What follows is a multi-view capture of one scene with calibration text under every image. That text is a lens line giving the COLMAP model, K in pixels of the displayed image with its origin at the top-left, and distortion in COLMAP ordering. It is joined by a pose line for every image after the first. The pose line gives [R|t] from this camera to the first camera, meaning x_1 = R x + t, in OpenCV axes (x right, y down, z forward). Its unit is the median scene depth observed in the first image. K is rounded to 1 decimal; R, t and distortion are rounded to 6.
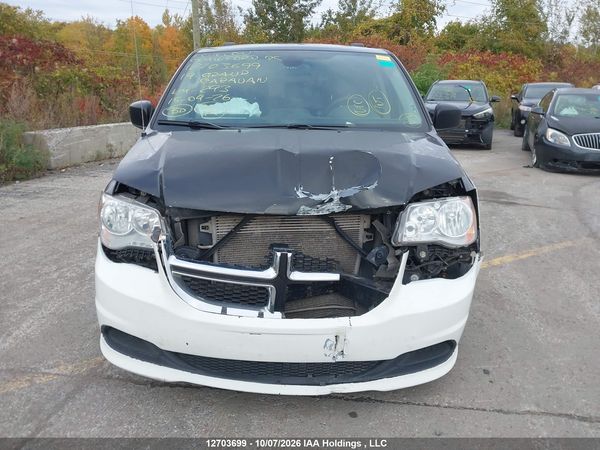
lens RADIAL K [[459.8, 0, 302.4], [0, 459.8, 212.1], [0, 0, 1]] dist [0.042934, -0.040784]
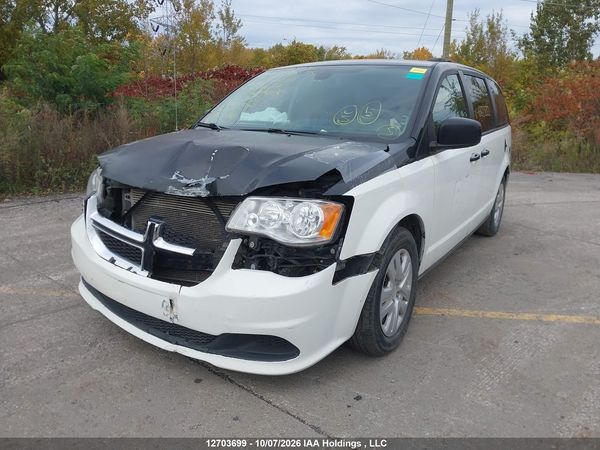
lens RADIAL K [[459.8, 0, 302.4], [0, 459.8, 212.1], [0, 0, 1]] dist [0.042934, -0.040784]
pose [[0.842181, 0.133210, -0.522481, 0.850658], [-0.162466, 0.986660, -0.010322, 0.009252], [0.514136, 0.093578, 0.852588, 0.145979]]
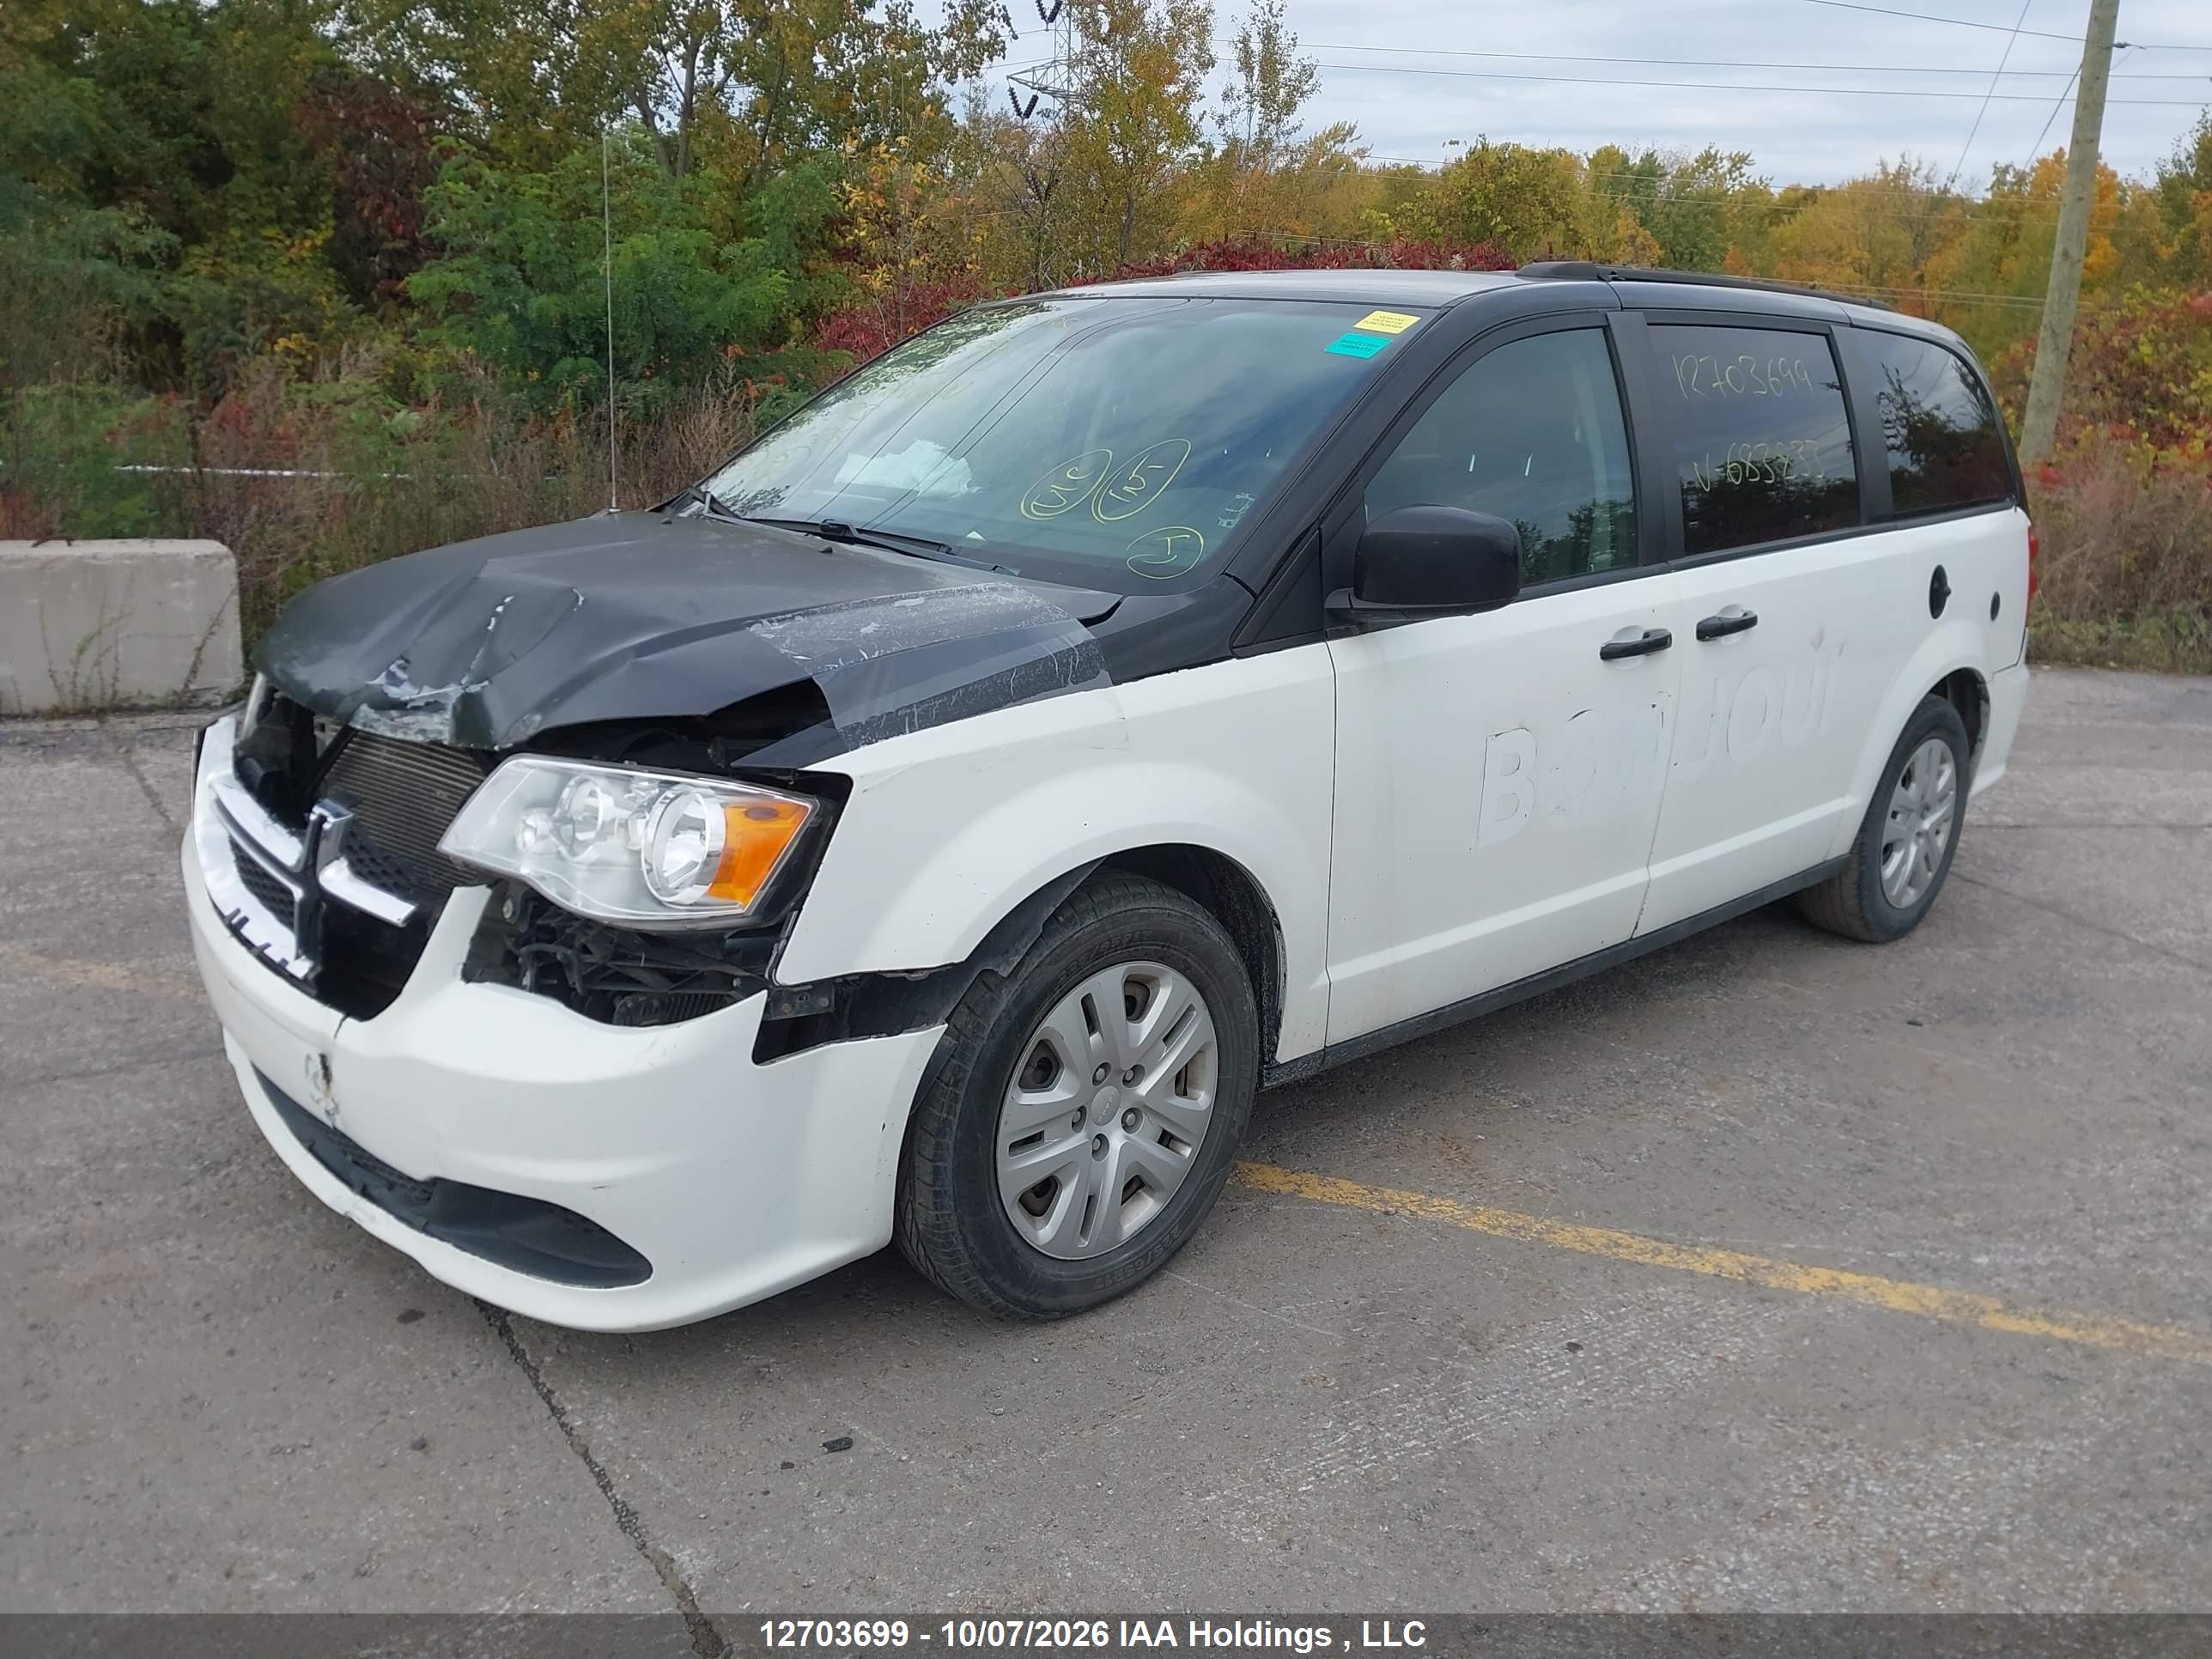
lens RADIAL K [[1695.0, 0, 1115.0], [0, 1695.0, 782.0], [0, 0, 1]] dist [0.042934, -0.040784]
pose [[0.679635, 0.187521, -0.709177, 1.339446], [-0.223263, 0.973786, 0.043526, -0.140976], [0.698748, 0.128751, 0.703686, 0.402897]]
